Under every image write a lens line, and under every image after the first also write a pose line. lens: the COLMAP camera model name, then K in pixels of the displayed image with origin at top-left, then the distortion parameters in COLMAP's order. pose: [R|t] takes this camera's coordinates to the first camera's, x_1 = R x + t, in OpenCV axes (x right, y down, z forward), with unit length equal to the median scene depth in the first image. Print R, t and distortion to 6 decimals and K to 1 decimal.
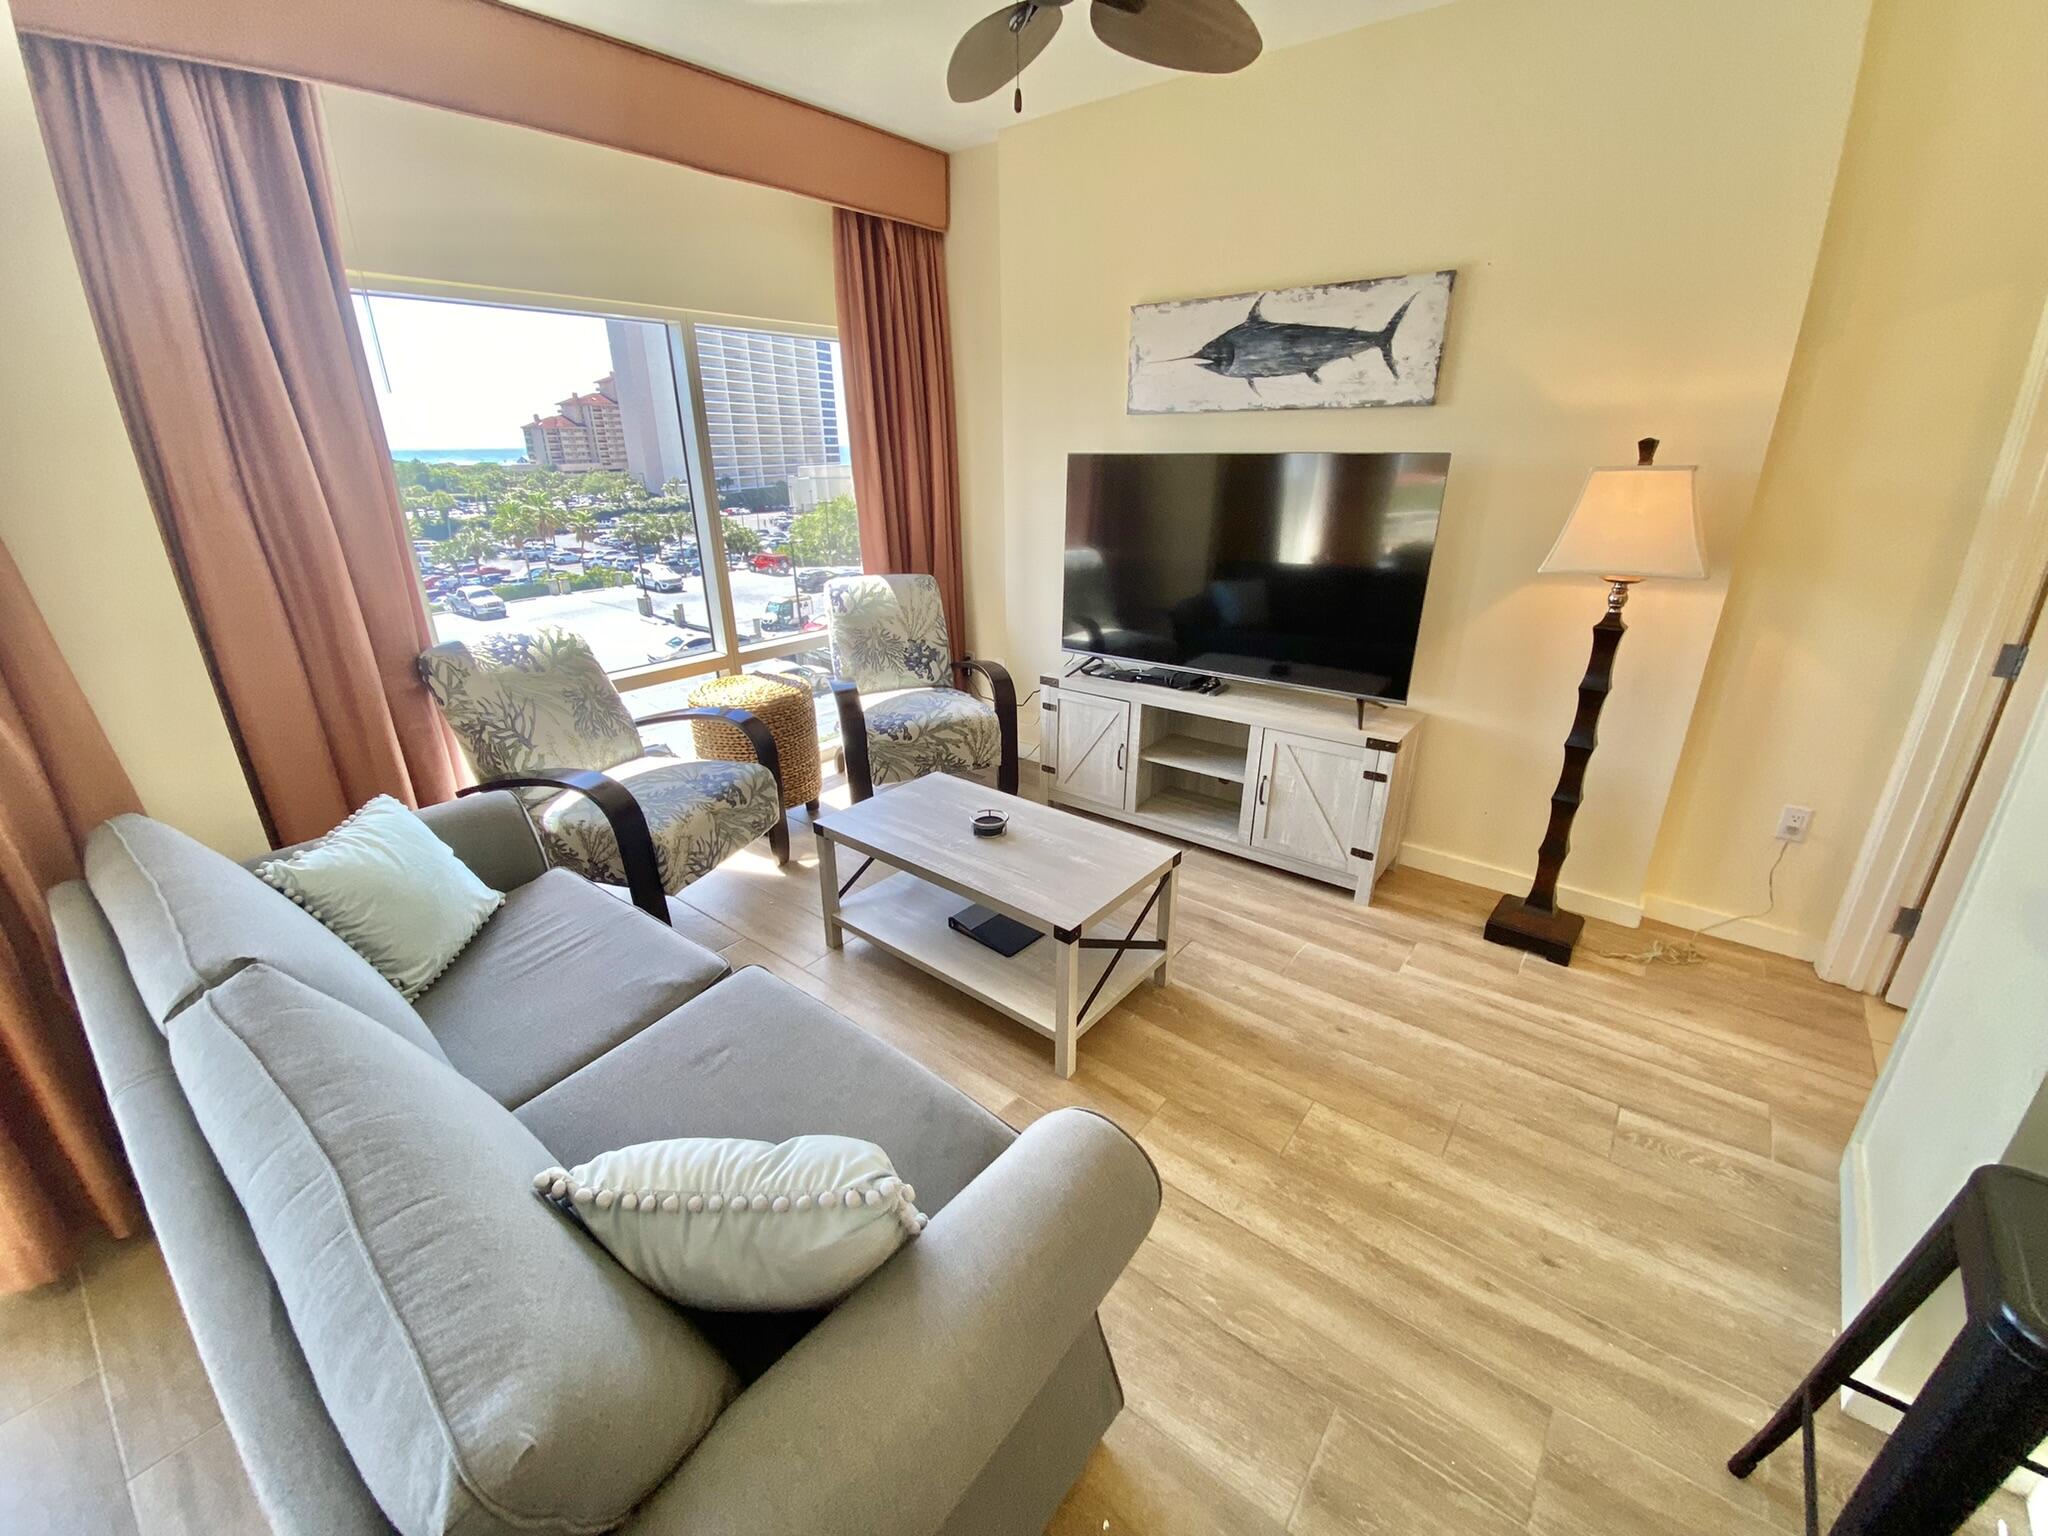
lens RADIAL K [[825.0, 0, 1022.1], [0, 825.0, 762.7], [0, 0, 1]] dist [0.018284, -0.018601]
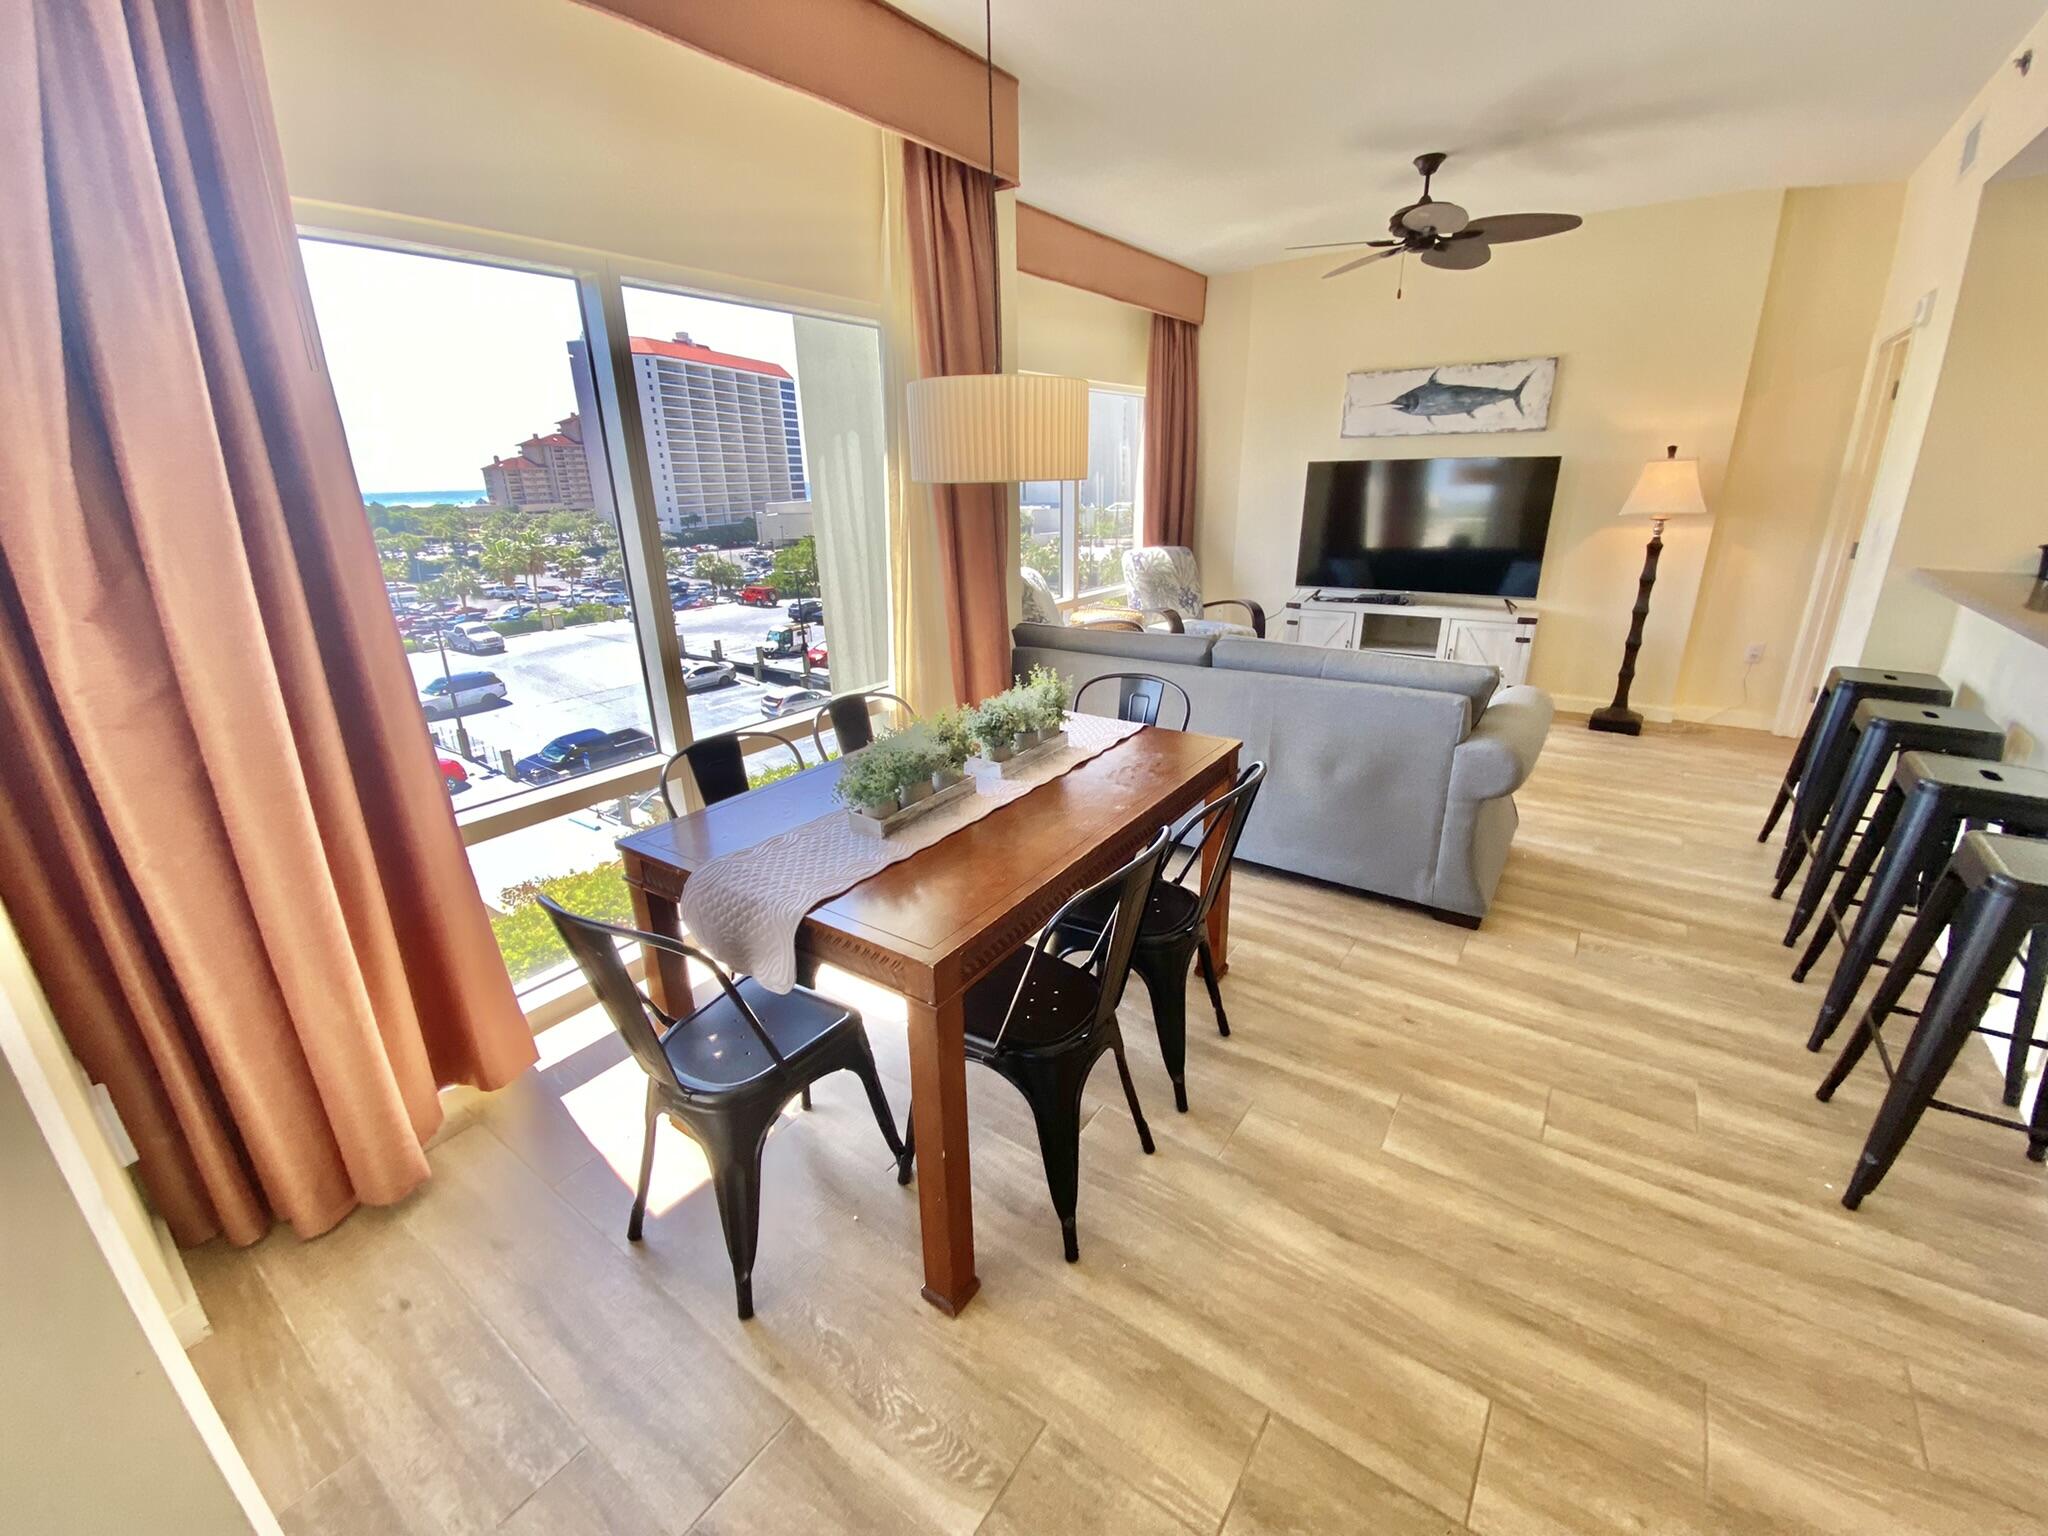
lens RADIAL K [[832.8, 0, 1020.3], [0, 832.8, 763.7], [0, 0, 1]] dist [0.014005, -0.018041]
pose [[0.998716, -0.027421, 0.042588, -0.631418], [0.029044, 0.998857, -0.037971, 0.277281], [-0.041498, 0.039159, 0.998371, -0.621264]]
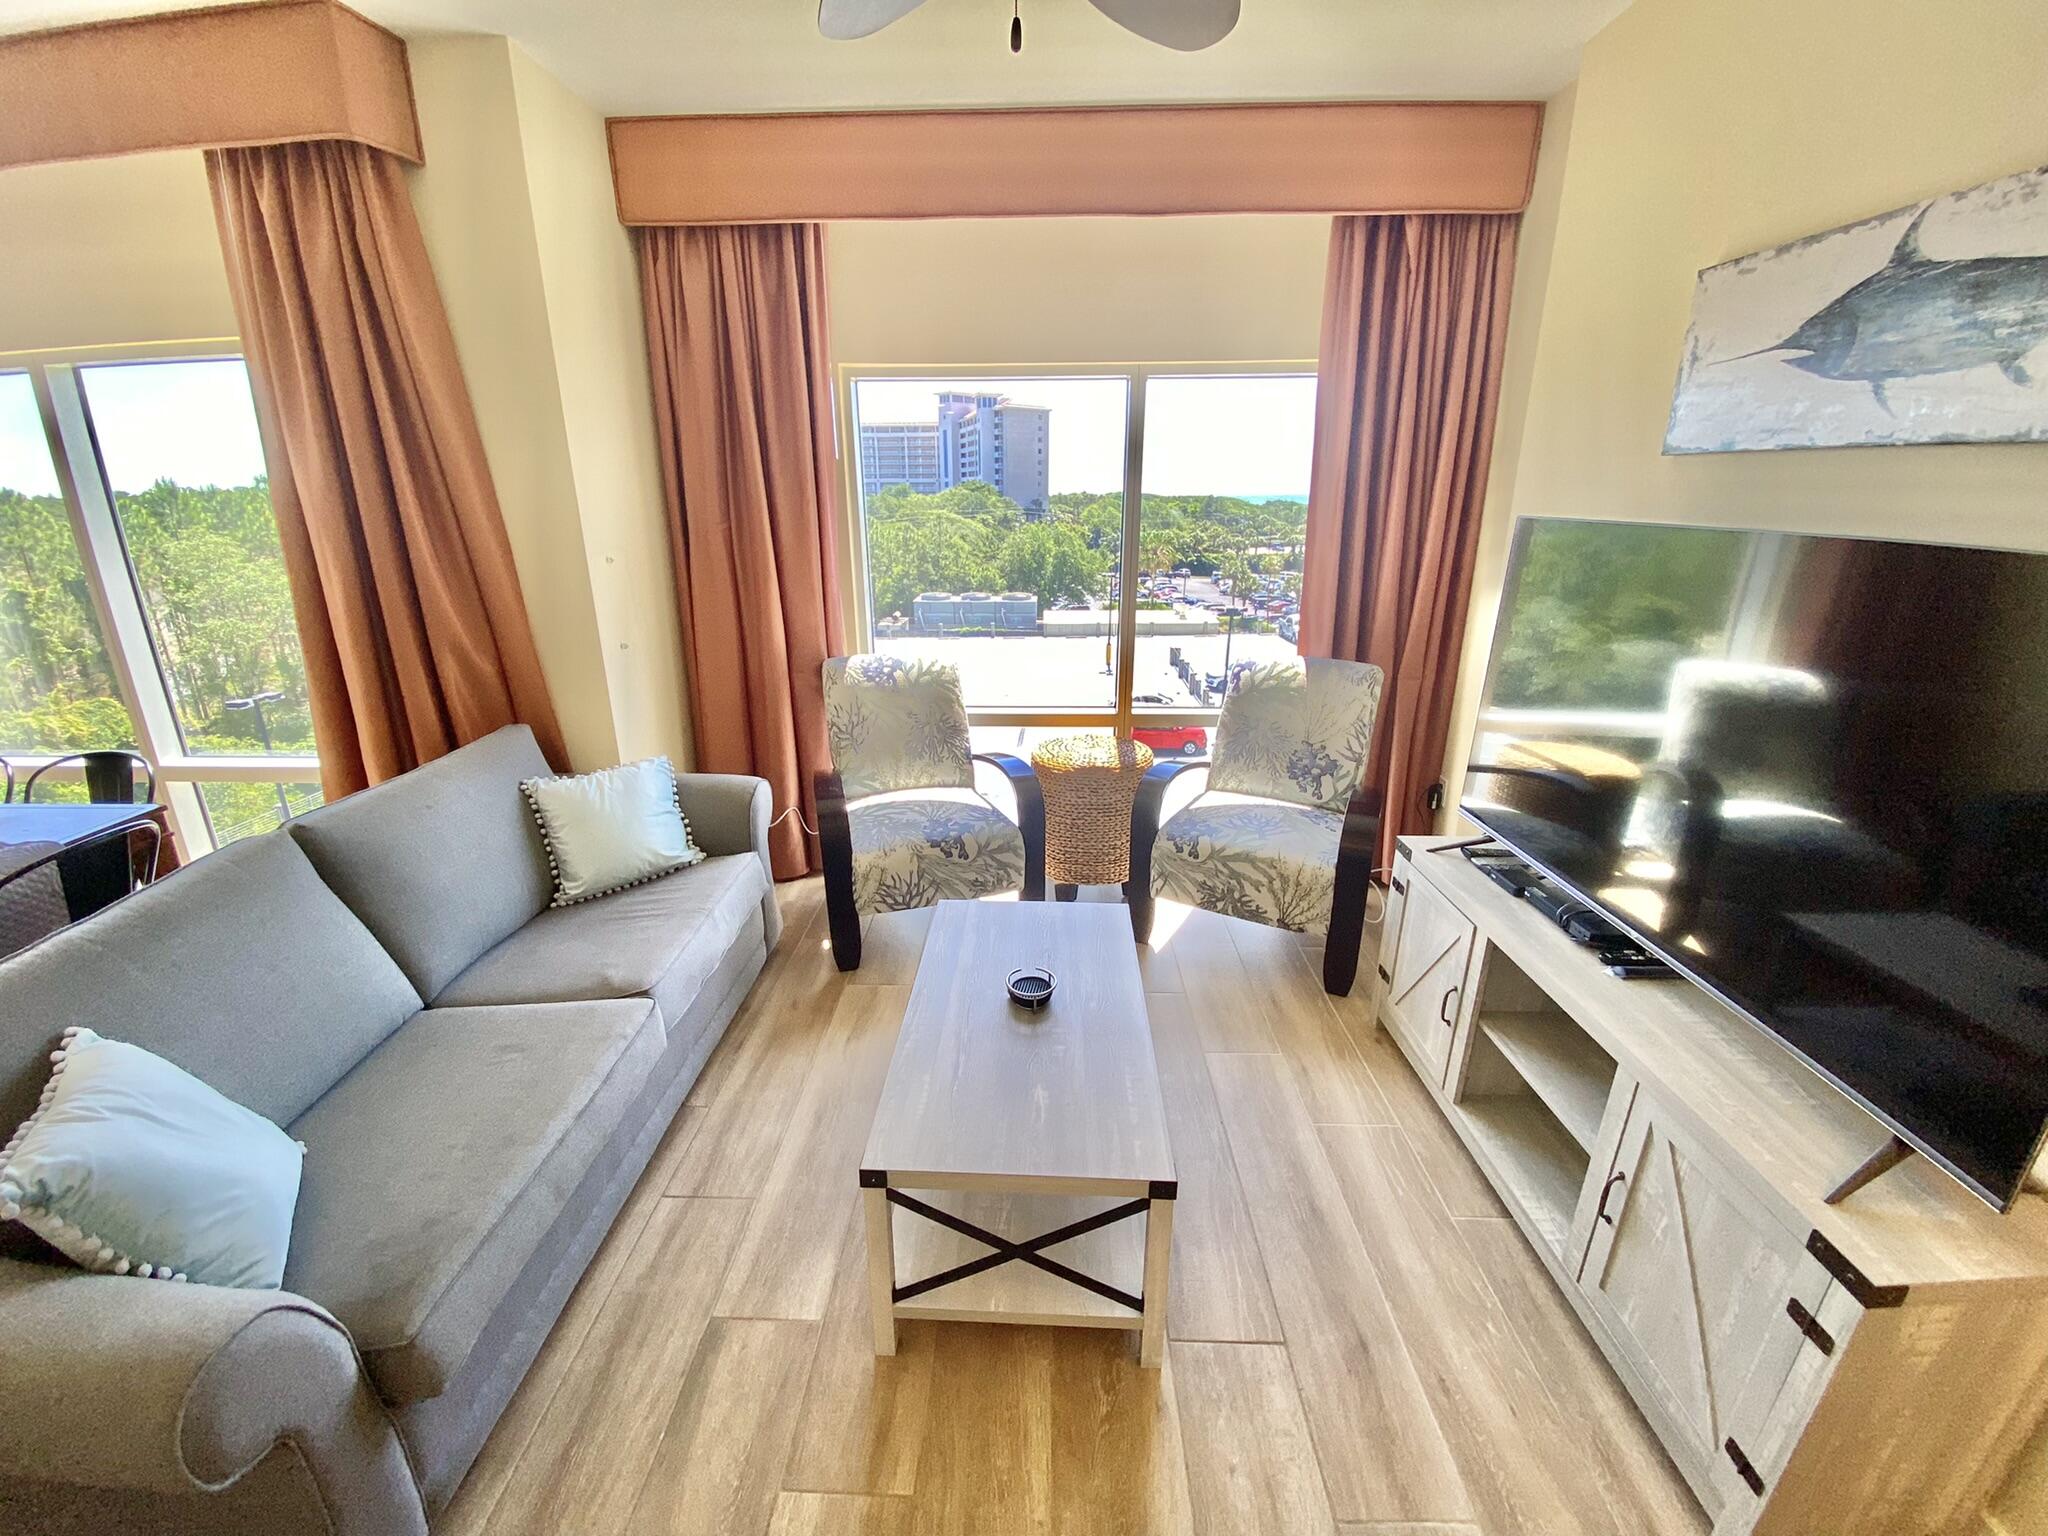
lens RADIAL K [[824.4, 0, 1018.0], [0, 824.4, 762.4], [0, 0, 1]] dist [0.025420, -0.022446]
pose [[0.598120, 0.253742, -0.760176, 0.383501], [-0.292209, 0.952301, 0.087956, -0.150764], [0.746234, 0.169521, 0.643736, 0.361191]]
